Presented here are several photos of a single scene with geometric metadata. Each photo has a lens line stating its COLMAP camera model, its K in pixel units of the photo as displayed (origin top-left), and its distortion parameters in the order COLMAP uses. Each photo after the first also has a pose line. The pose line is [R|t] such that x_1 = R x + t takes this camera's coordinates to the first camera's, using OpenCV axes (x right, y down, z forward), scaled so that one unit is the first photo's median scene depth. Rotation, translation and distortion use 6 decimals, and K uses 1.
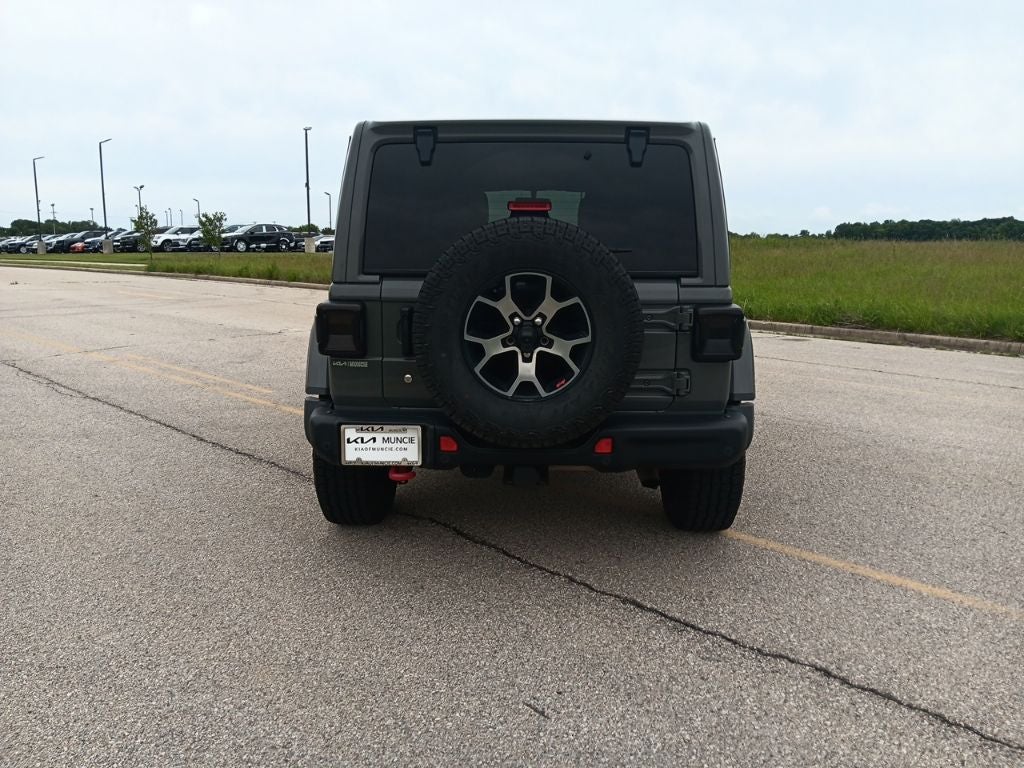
lens RADIAL K [[792.2, 0, 512.5], [0, 792.2, 379.3], [0, 0, 1]] dist [0.056434, -0.111675]
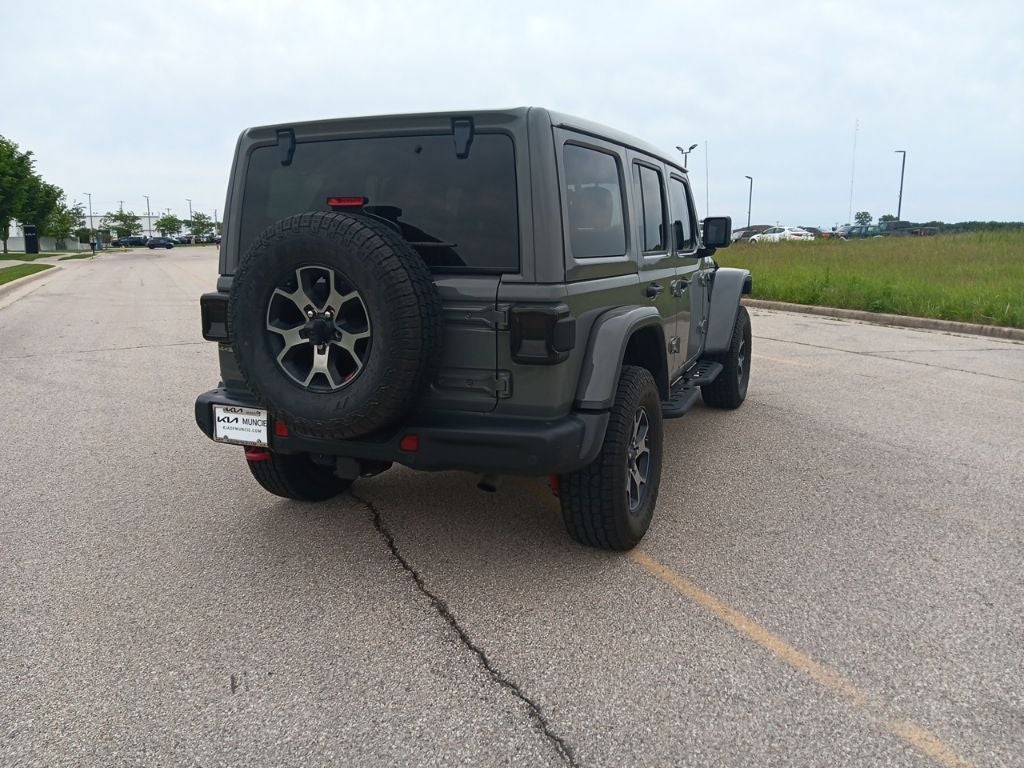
lens RADIAL K [[782.1, 0, 512.0], [0, 782.1, 384.0], [0, 0, 1]] dist [0.046344, -0.094769]
pose [[0.927867, 0.059225, -0.368178, 0.569502], [-0.056484, 0.998237, 0.018226, -0.014223], [0.368608, 0.003885, 0.929577, 0.137259]]
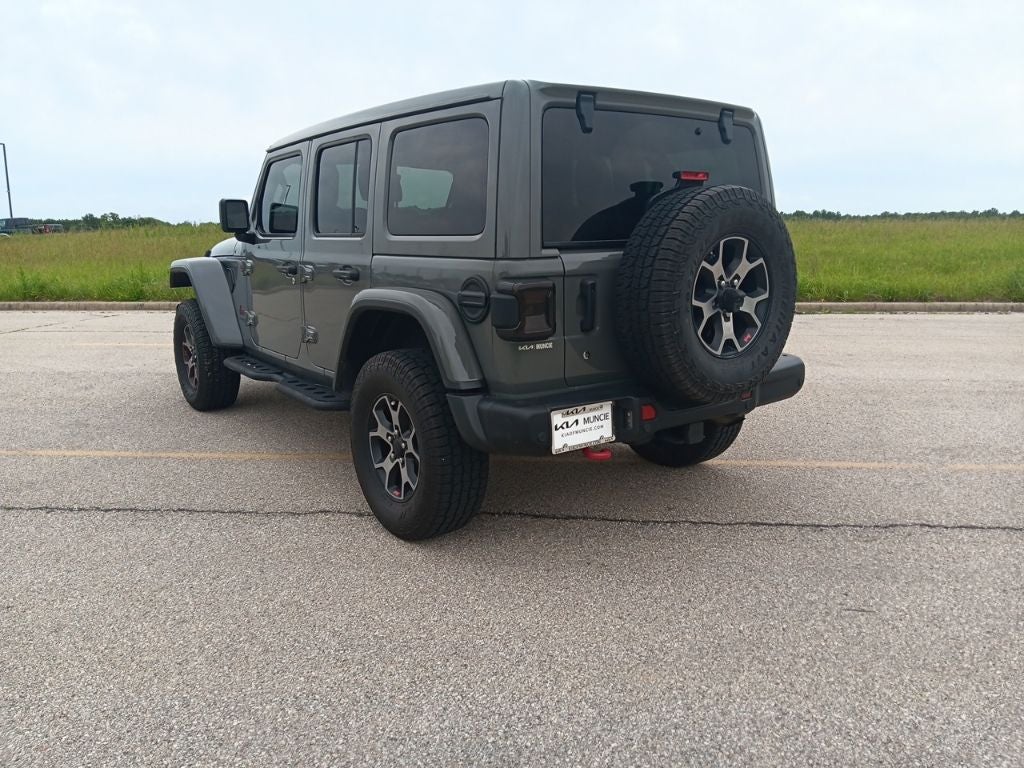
lens RADIAL K [[782.1, 0, 512.0], [0, 782.1, 384.0], [0, 0, 1]] dist [0.046344, -0.094769]
pose [[0.795004, -0.136911, 0.590952, -0.781948], [0.125884, 0.990225, 0.060063, -0.034890], [-0.593399, 0.026641, 0.804468, 0.292531]]
